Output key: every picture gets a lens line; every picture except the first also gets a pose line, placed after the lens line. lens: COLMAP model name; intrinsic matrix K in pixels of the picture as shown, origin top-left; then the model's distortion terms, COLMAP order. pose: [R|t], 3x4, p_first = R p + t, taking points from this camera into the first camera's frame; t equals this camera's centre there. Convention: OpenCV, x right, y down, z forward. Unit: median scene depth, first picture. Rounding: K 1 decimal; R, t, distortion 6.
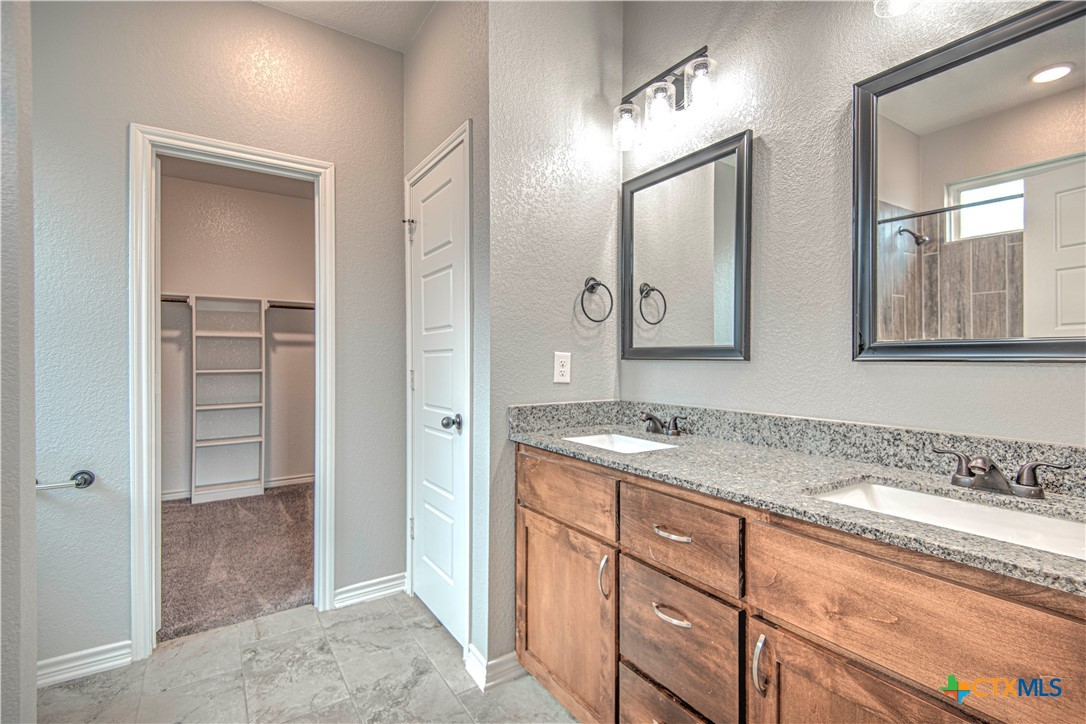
lens RADIAL K [[501.8, 0, 543.0], [0, 501.8, 362.0], [0, 0, 1]] dist [0.000762, -0.000119]
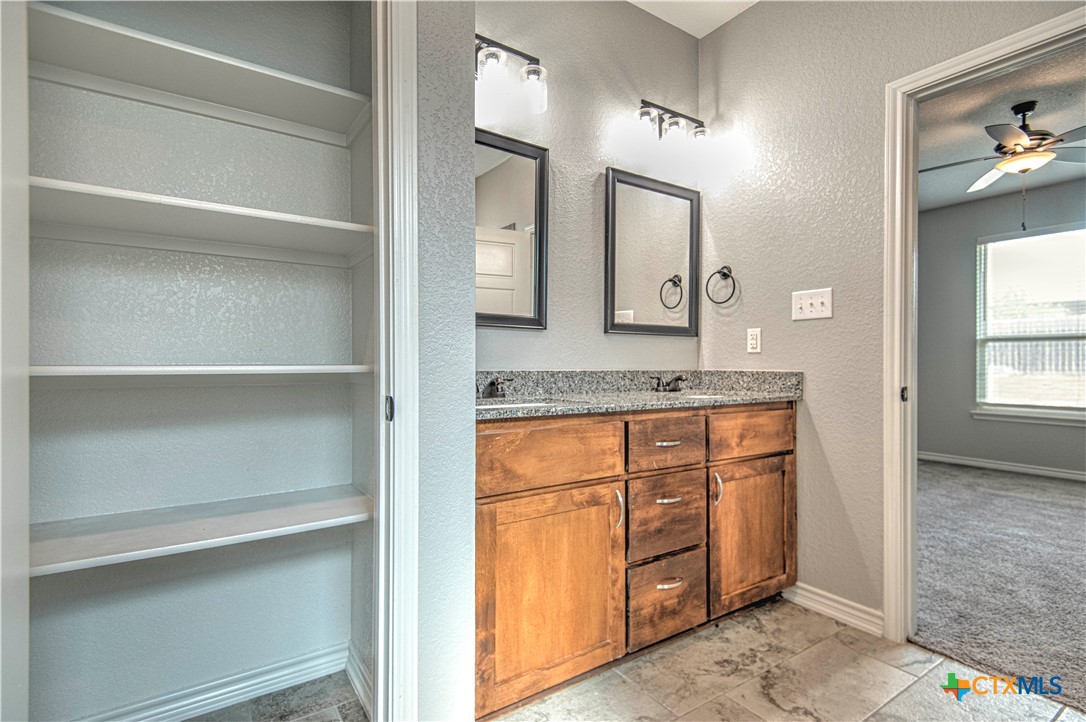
lens RADIAL K [[513.7, 0, 542.5], [0, 513.7, 366.6], [0, 0, 1]] dist [0.000236, -0.000092]
pose [[-0.000834, -0.007478, 0.999972, -0.870801], [0.001938, 0.999970, 0.007480, 0.078334], [-0.999998, 0.001944, -0.000820, 0.974255]]
